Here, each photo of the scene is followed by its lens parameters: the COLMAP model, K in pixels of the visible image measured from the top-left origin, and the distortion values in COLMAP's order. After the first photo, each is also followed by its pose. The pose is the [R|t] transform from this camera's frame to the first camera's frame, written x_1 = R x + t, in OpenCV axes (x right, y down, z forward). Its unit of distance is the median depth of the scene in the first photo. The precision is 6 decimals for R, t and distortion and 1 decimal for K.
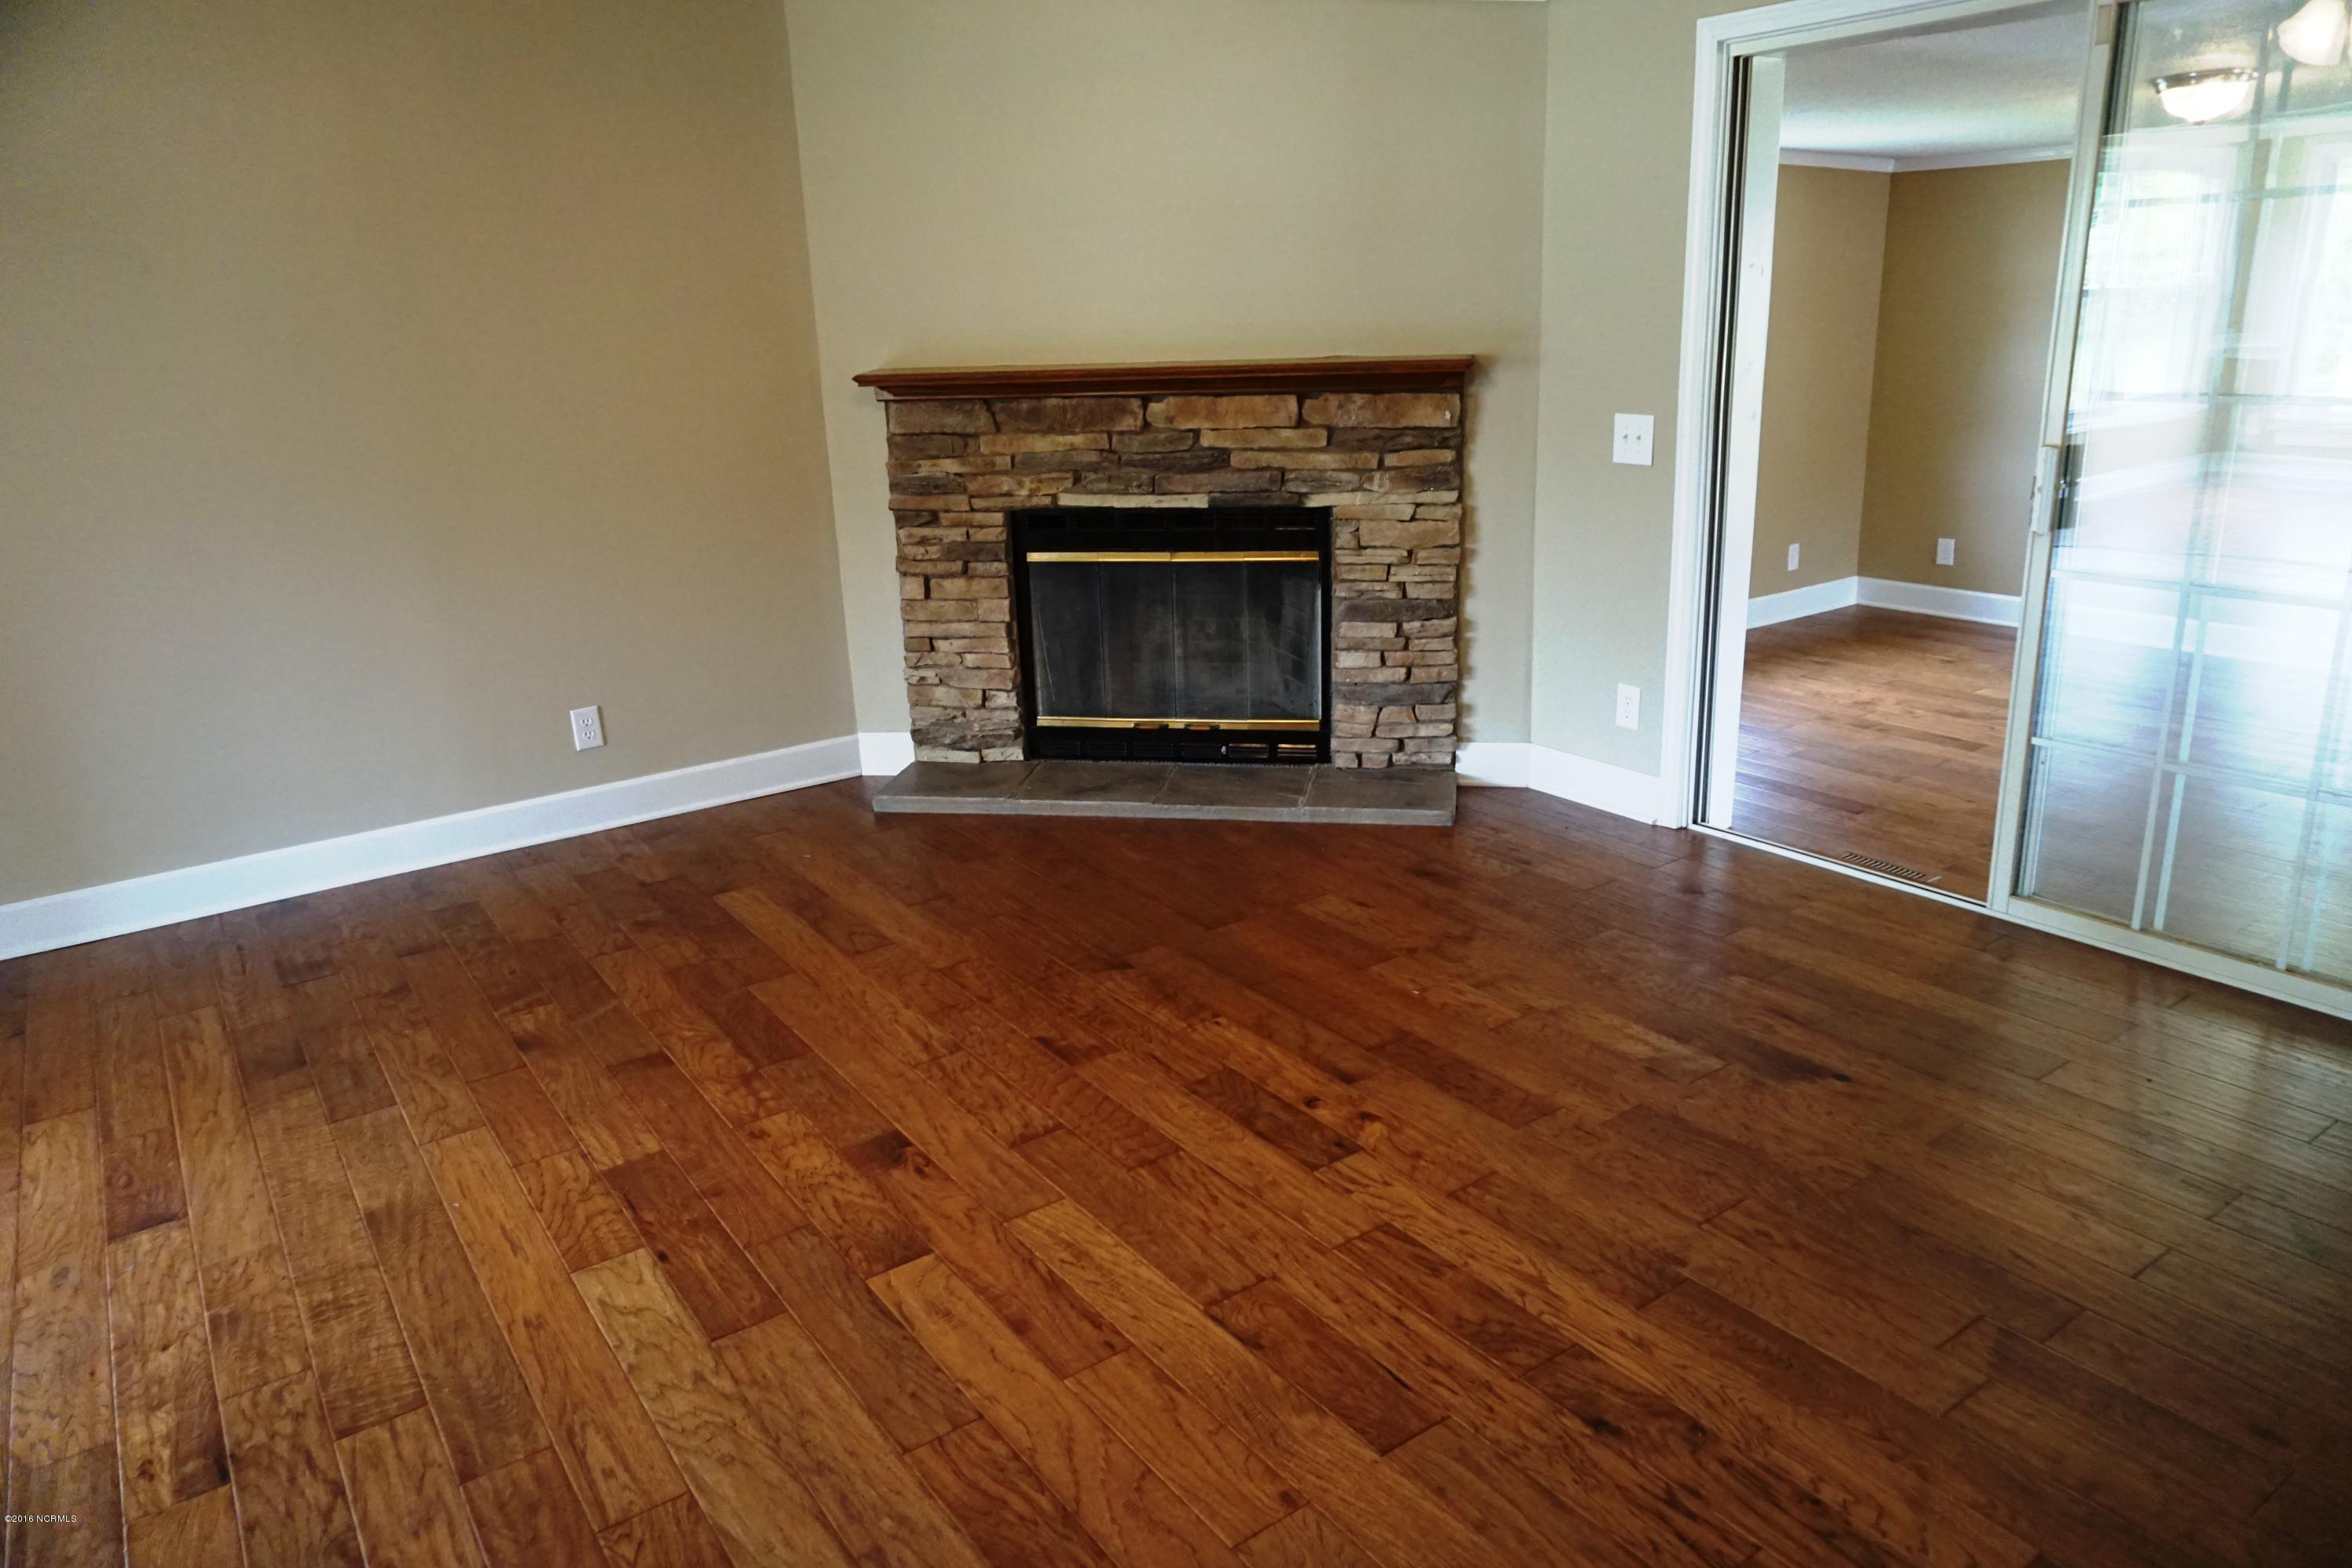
lens RADIAL K [[1573.8, 0, 1173.0], [0, 1573.8, 779.6], [0, 0, 1]] dist [-0.055452, 0.044259]
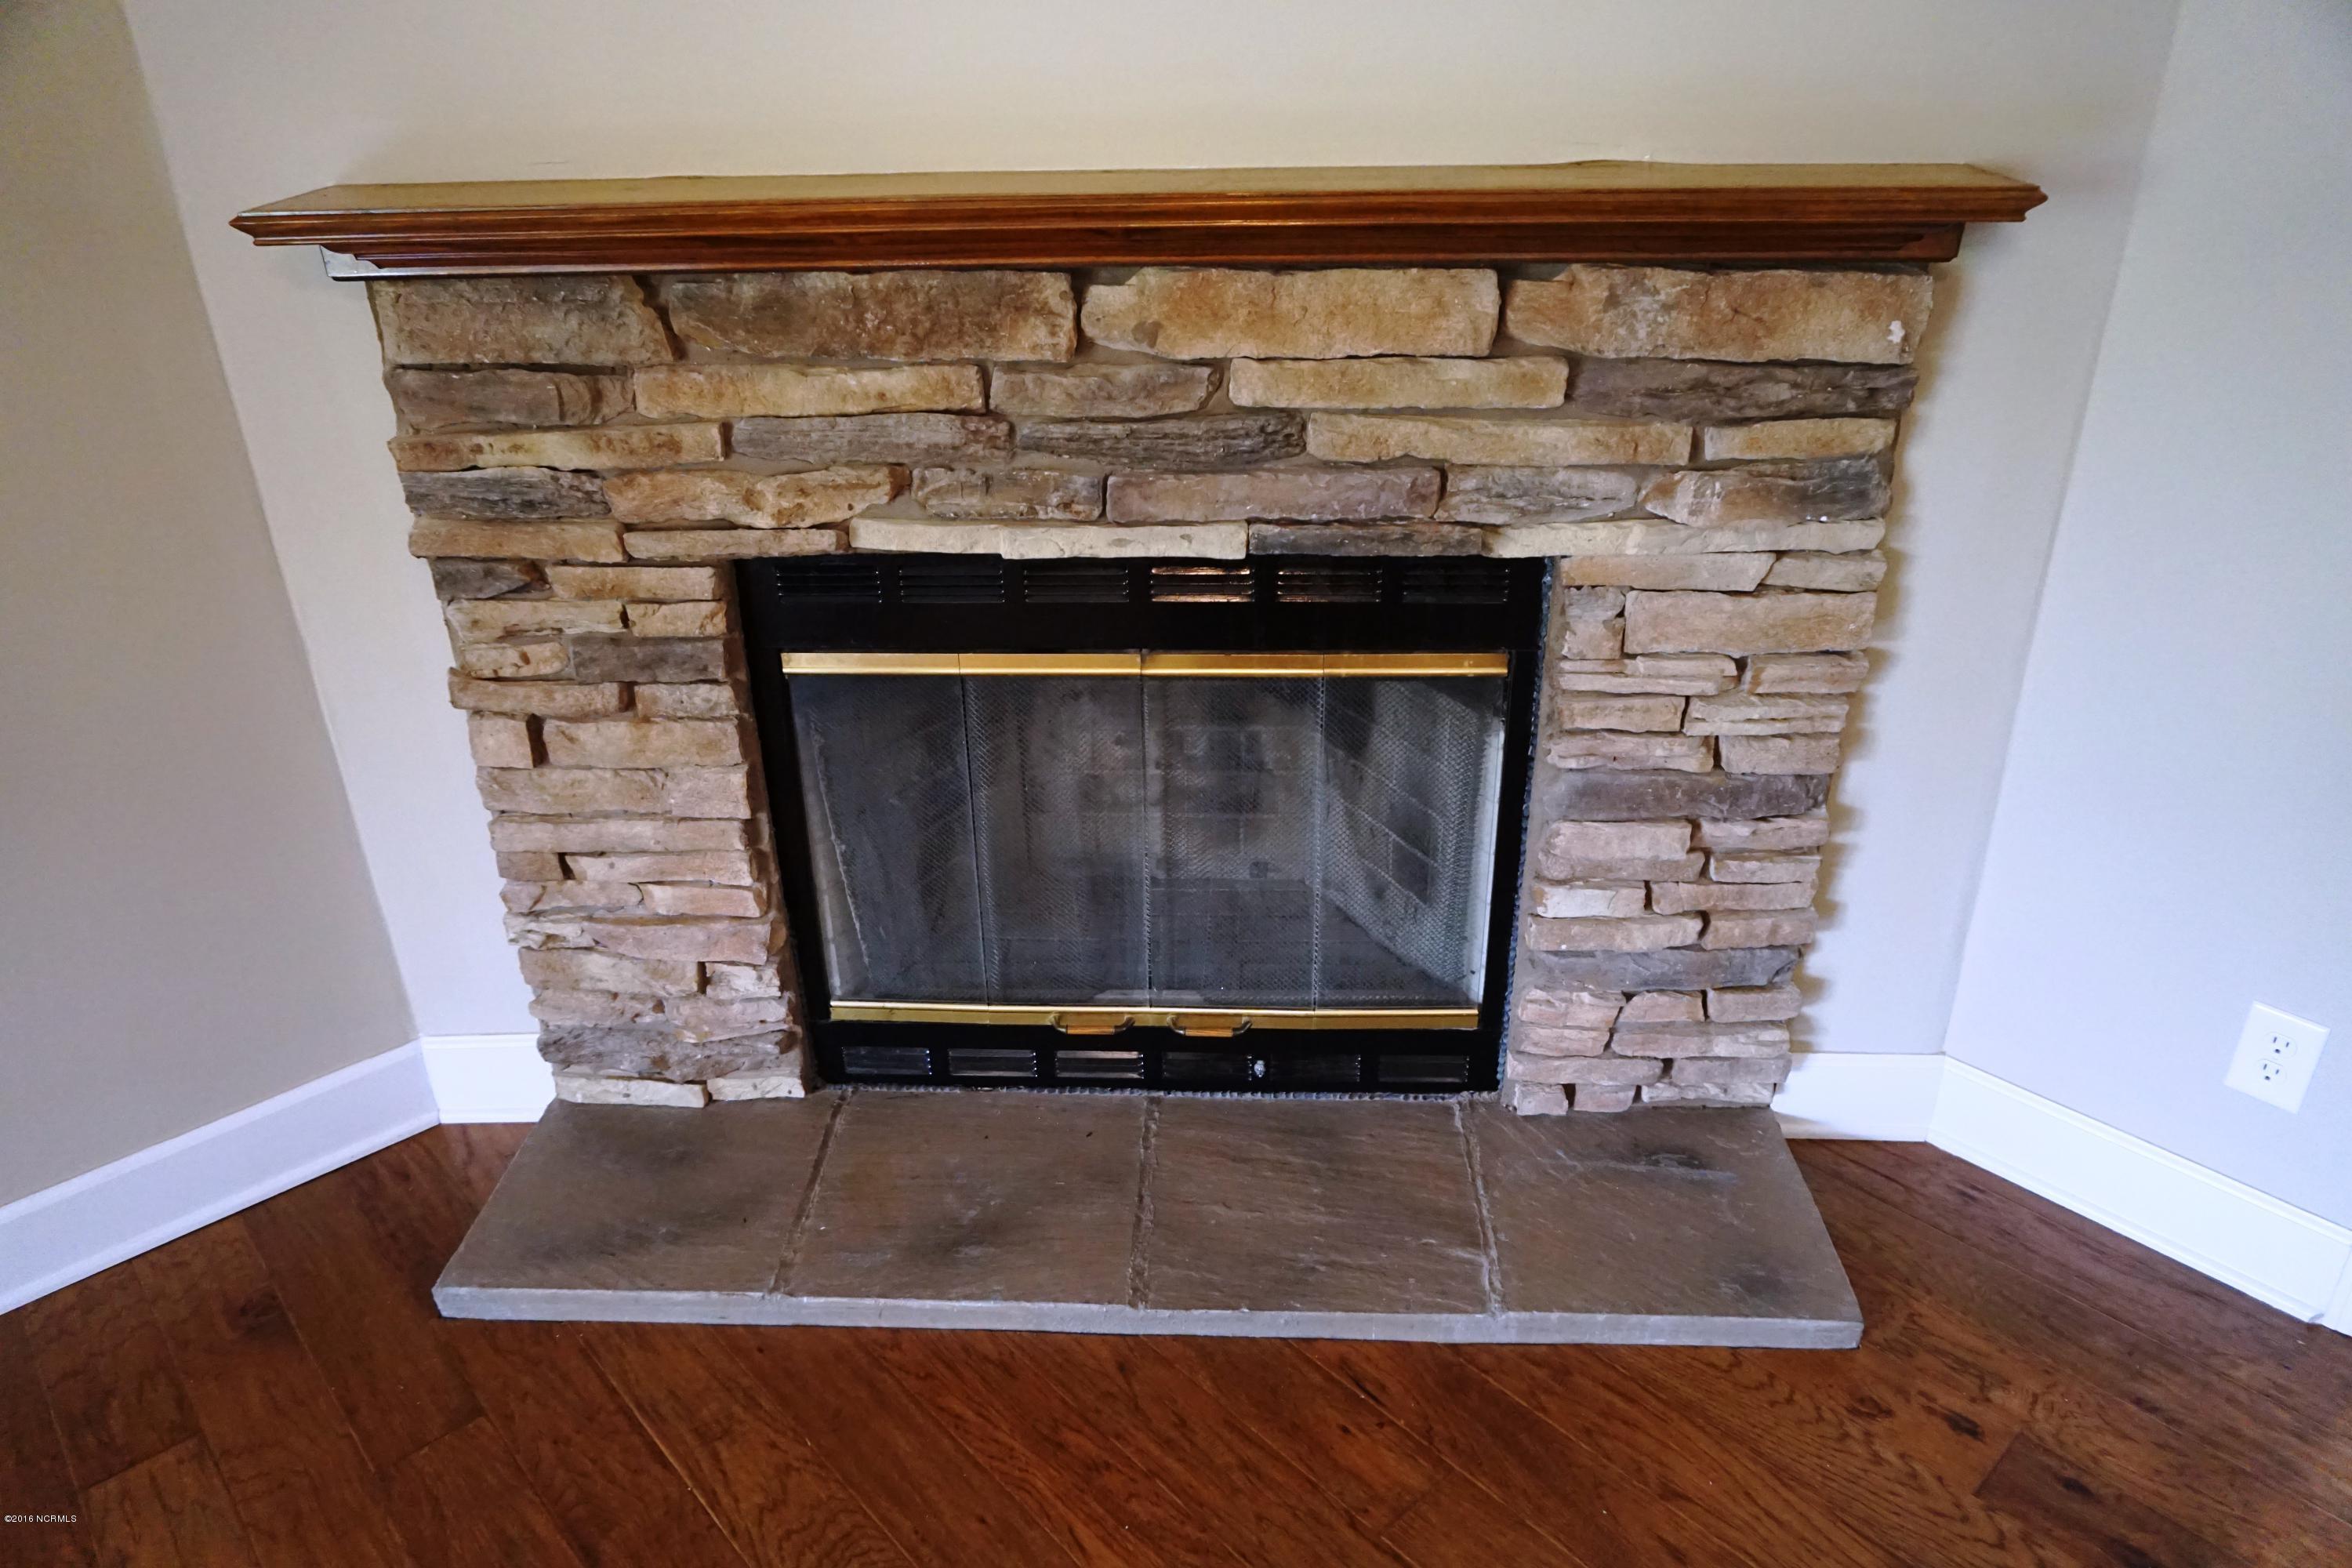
lens RADIAL K [[1539.5, 0, 1176.0], [0, 1539.5, 784.0], [0, 0, 1]] dist [-0.042384, 0.000031]
pose [[0.990392, -0.045836, 0.130470, -0.046729], [0.025067, 0.987345, 0.156591, -0.176515], [-0.135996, -0.151816, 0.979008, 0.613324]]
